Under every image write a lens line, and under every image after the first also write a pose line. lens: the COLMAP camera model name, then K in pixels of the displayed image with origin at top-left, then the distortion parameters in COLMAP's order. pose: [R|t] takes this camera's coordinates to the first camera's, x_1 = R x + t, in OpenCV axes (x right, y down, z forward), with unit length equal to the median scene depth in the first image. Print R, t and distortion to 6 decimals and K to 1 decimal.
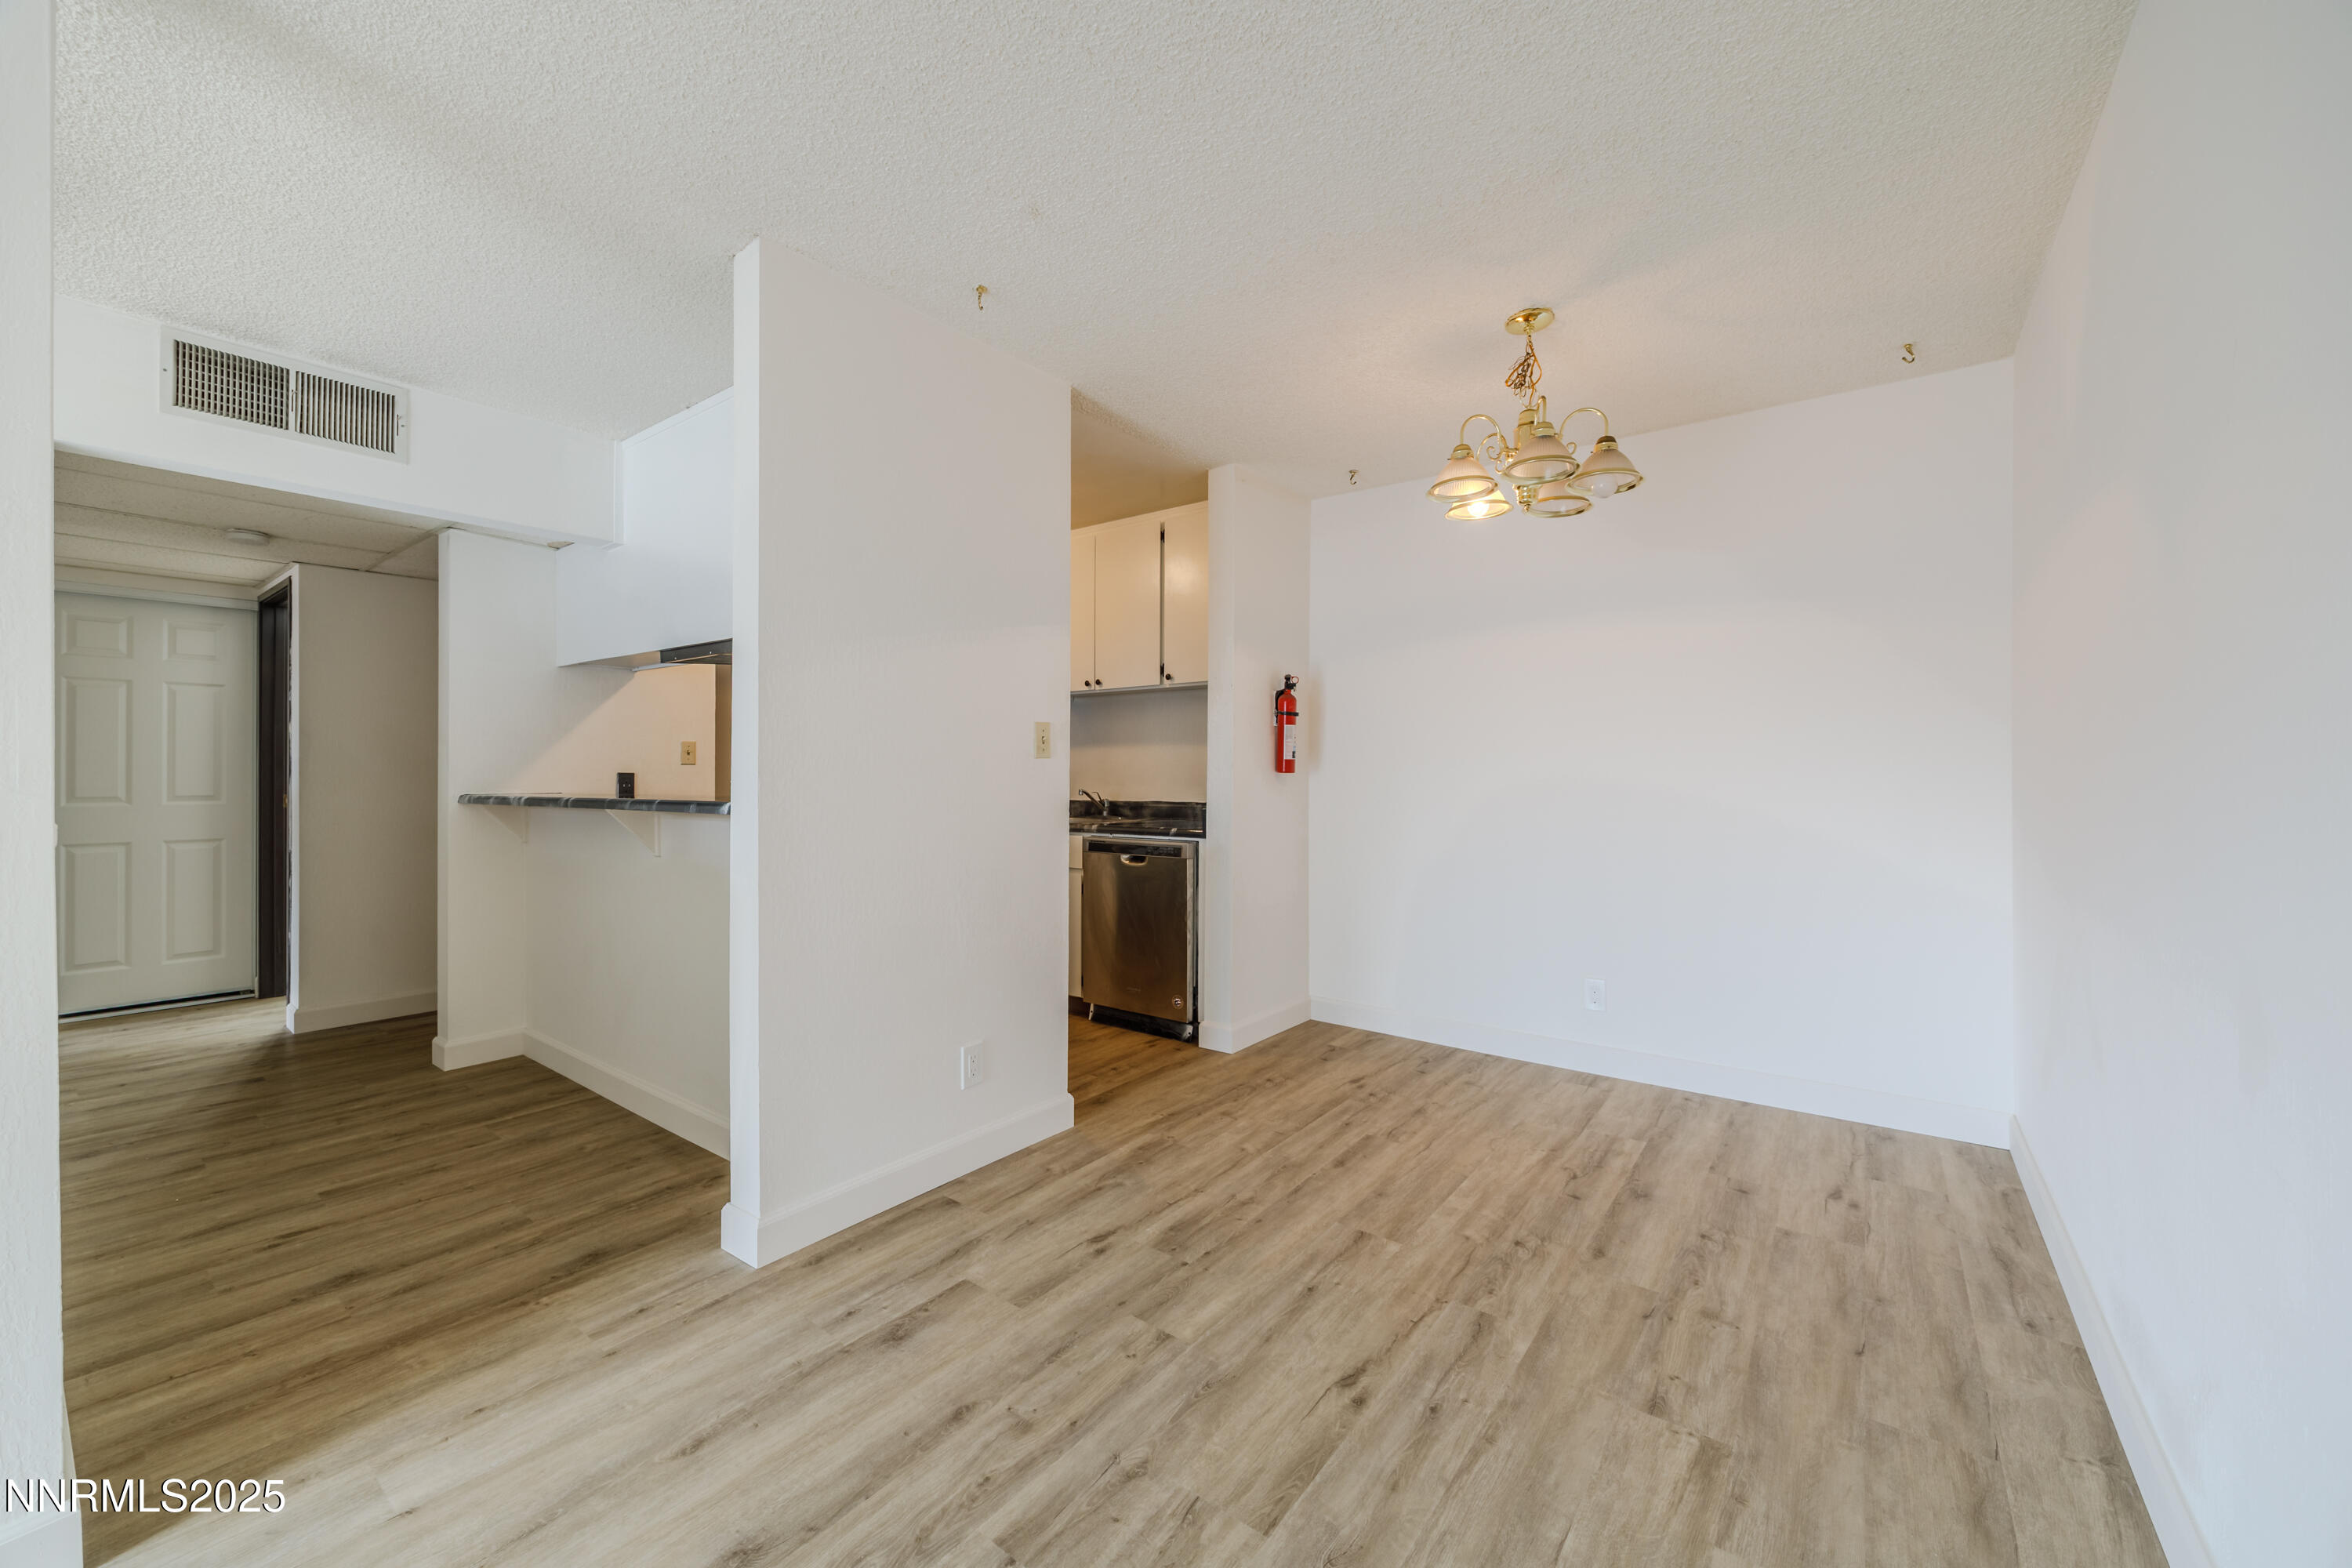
lens RADIAL K [[911.2, 0, 1161.6], [0, 911.2, 780.4], [0, 0, 1]] dist [-0.001486, 0.000025]
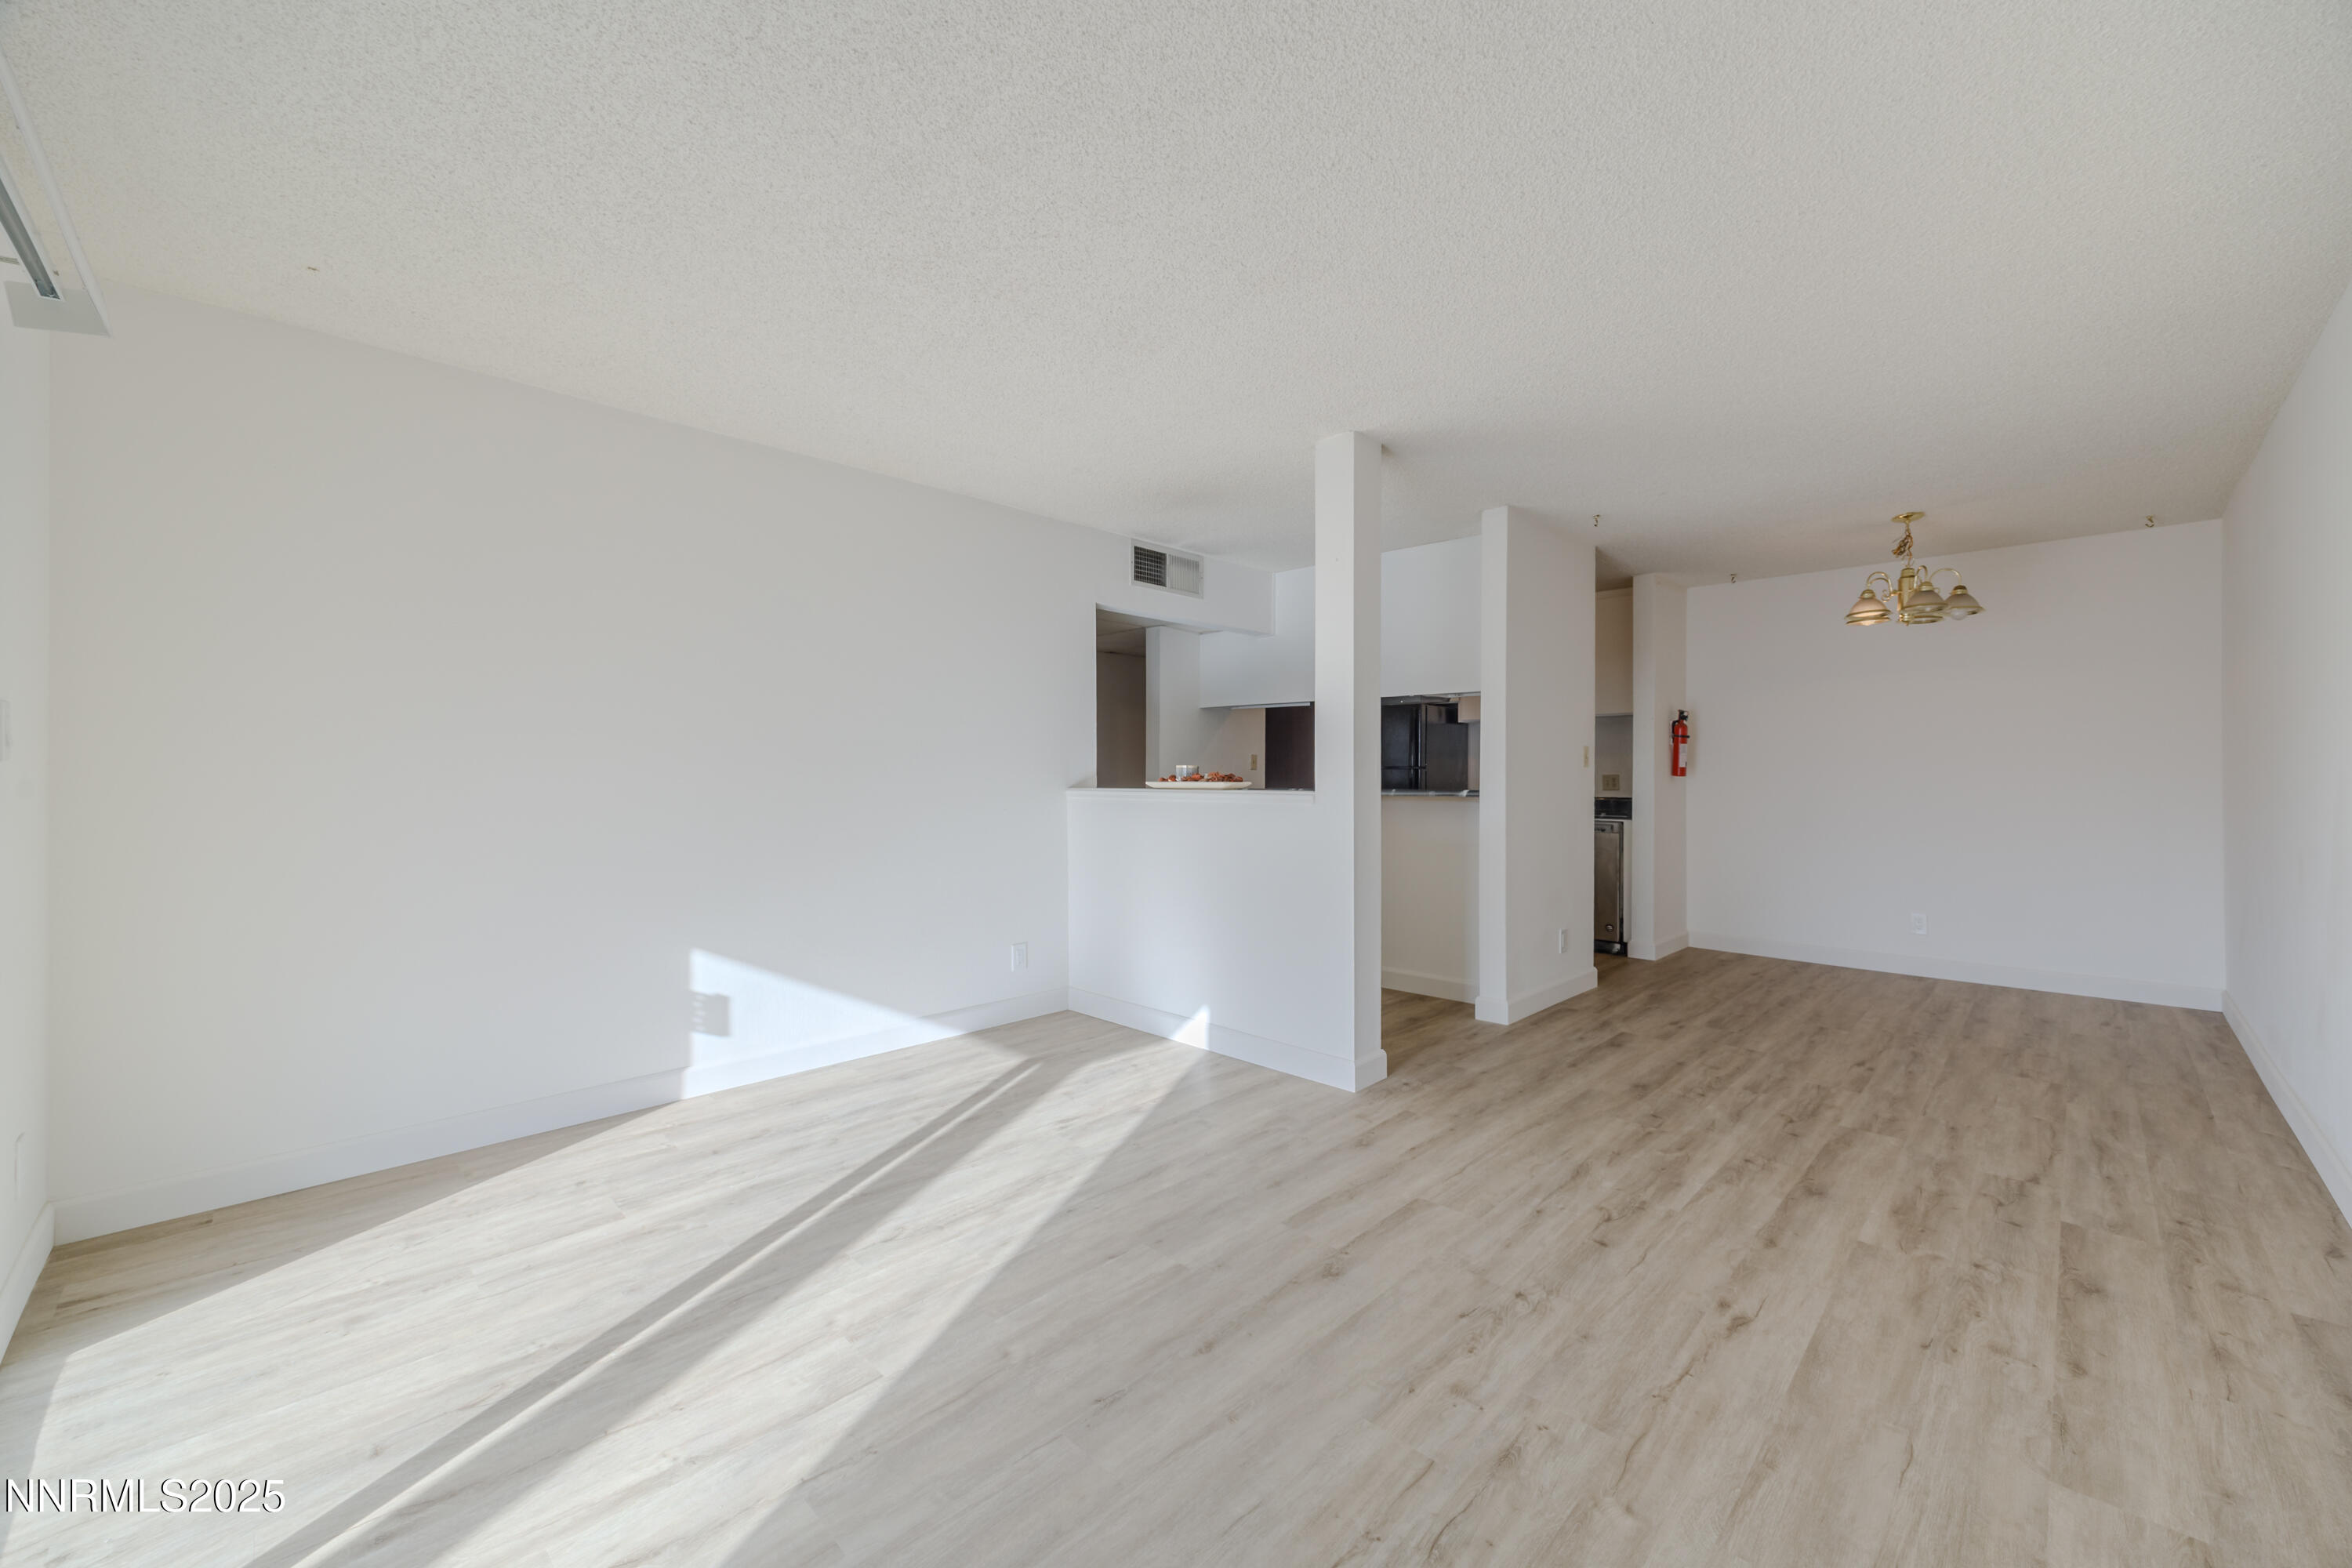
lens RADIAL K [[911.2, 0, 1192.8], [0, 911.2, 773.8], [0, 0, 1]] dist [-0.001486, 0.000025]
pose [[0.993114, 0.005130, -0.117043, -0.738547], [-0.006399, 0.999925, -0.010469, 0.012278], [0.116980, 0.011146, 0.993072, -0.871949]]
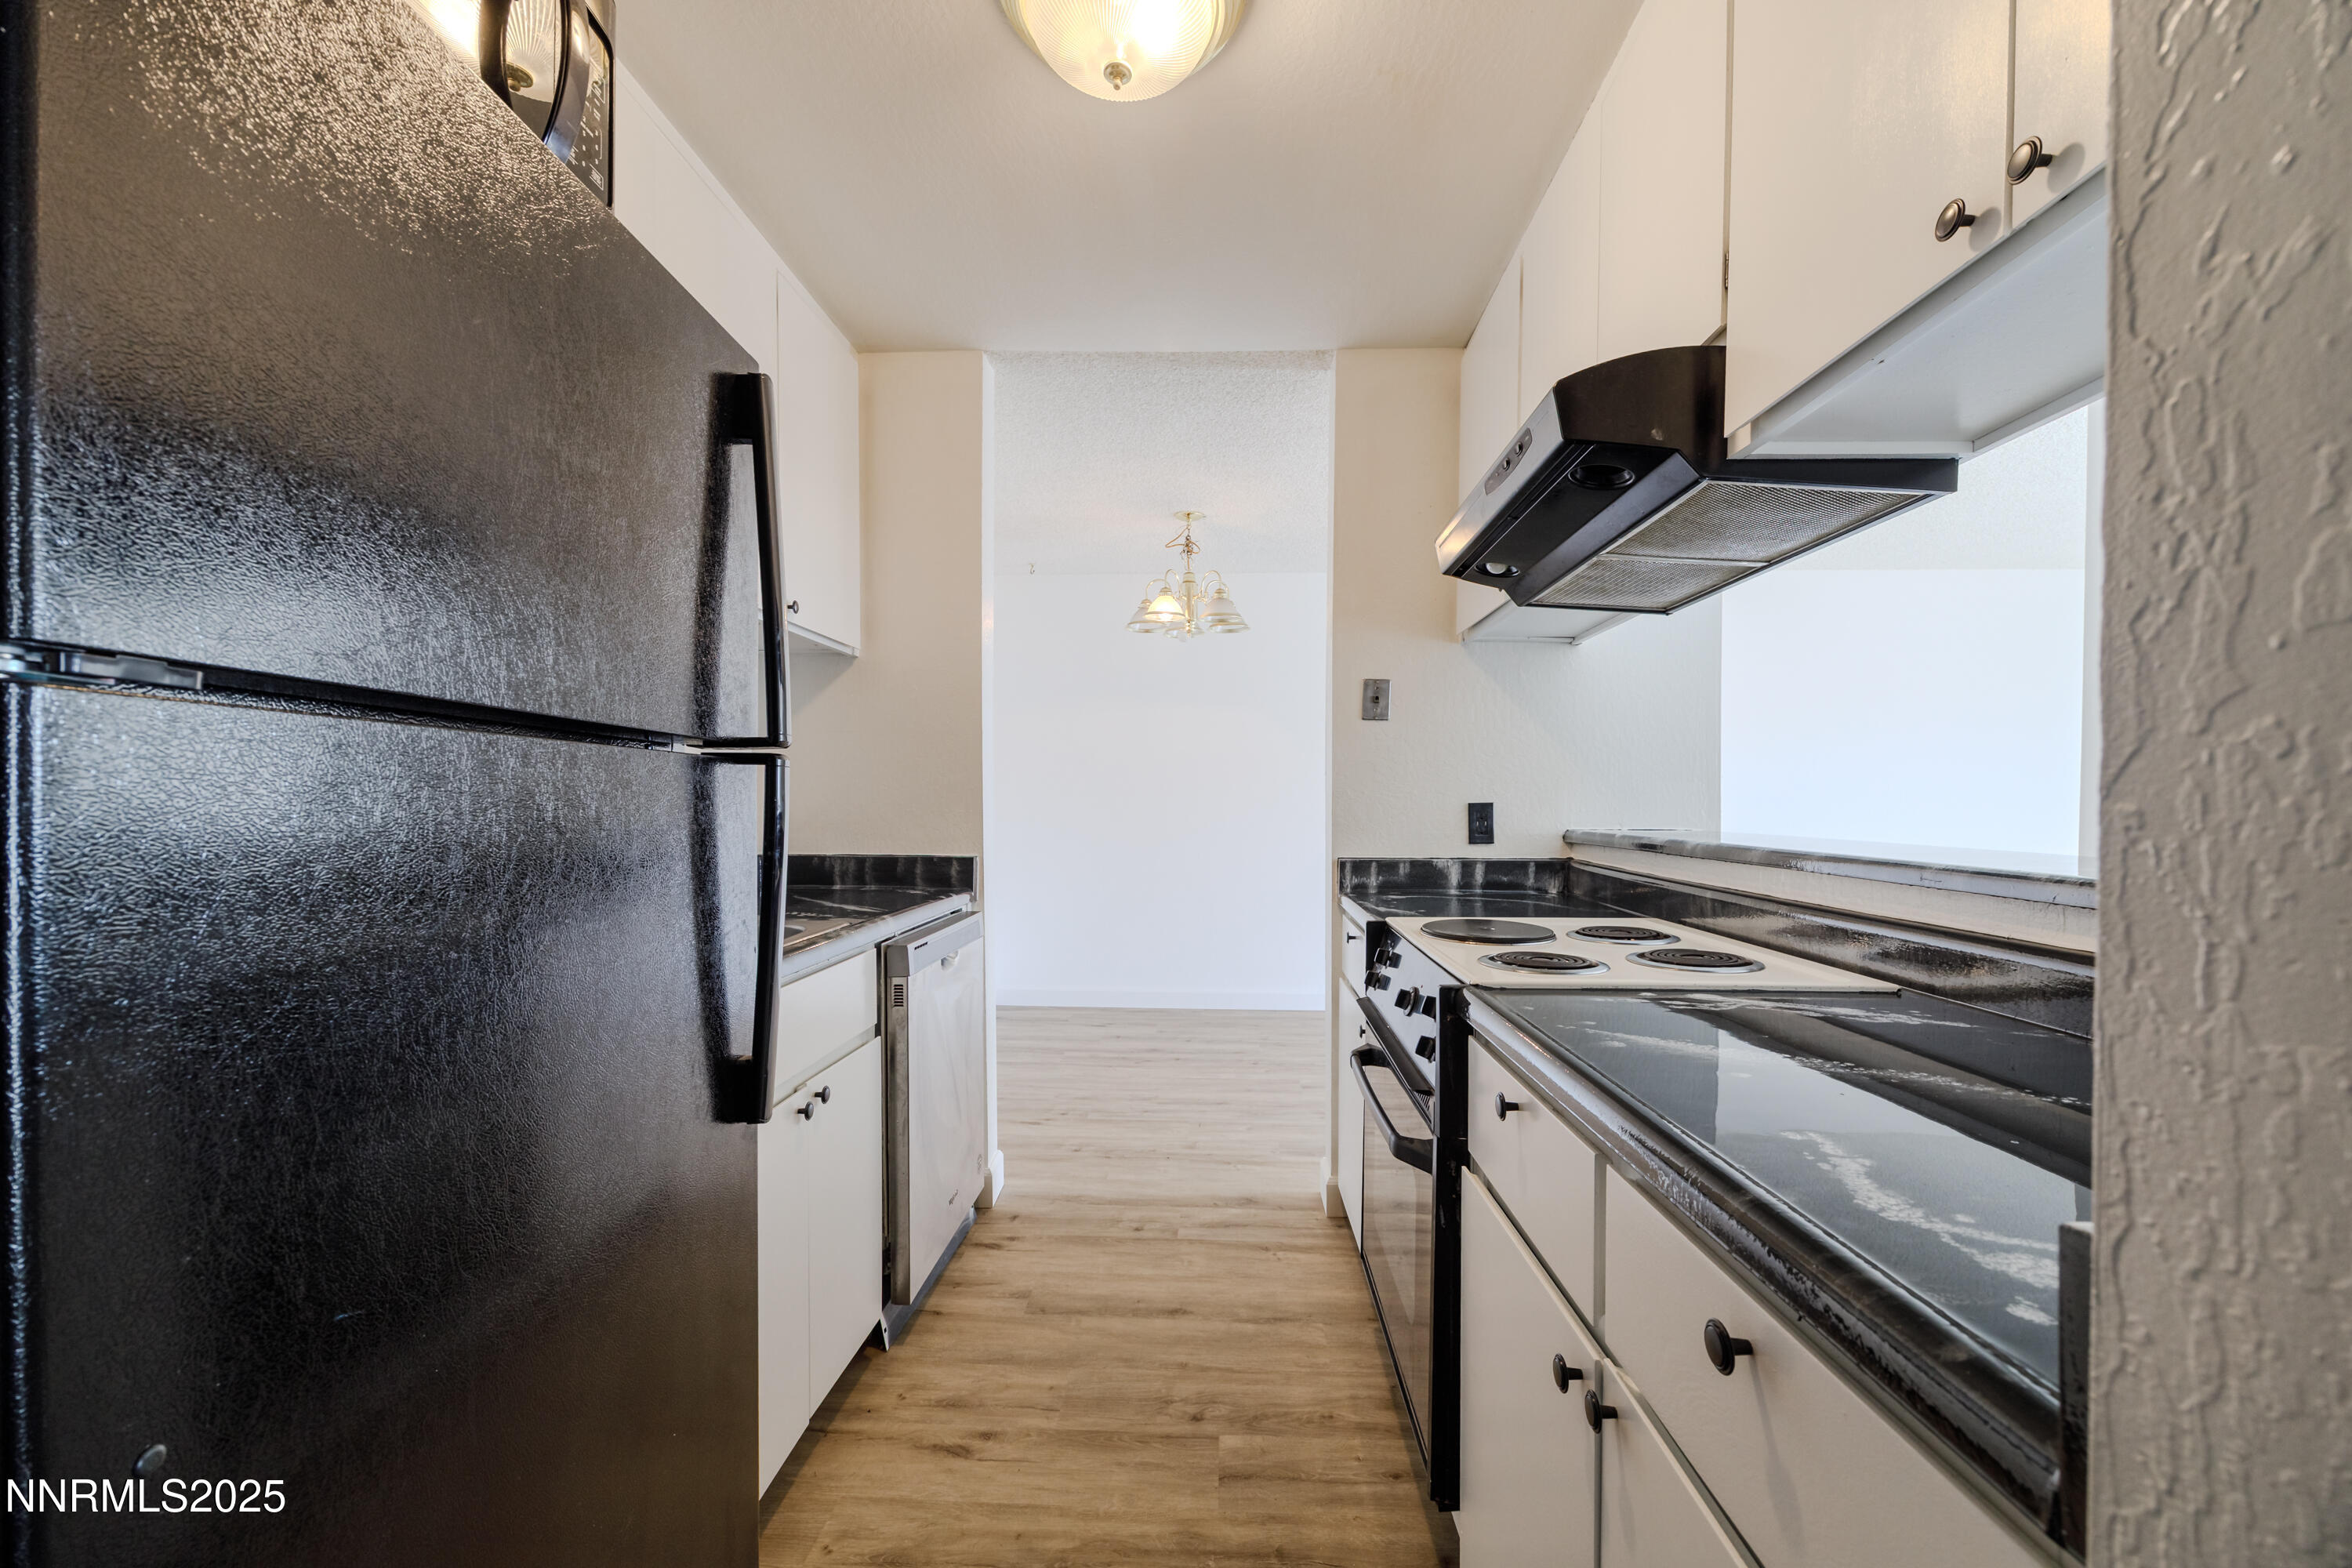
lens RADIAL K [[911.2, 0, 1185.1], [0, 911.2, 803.0], [0, 0, 1]] dist [-0.001486, 0.000025]
pose [[-0.578740, 0.004929, 0.815497, -0.880656], [0.007993, 0.999968, -0.000372, -0.001140], [-0.815473, 0.006303, -0.578761, 1.914102]]
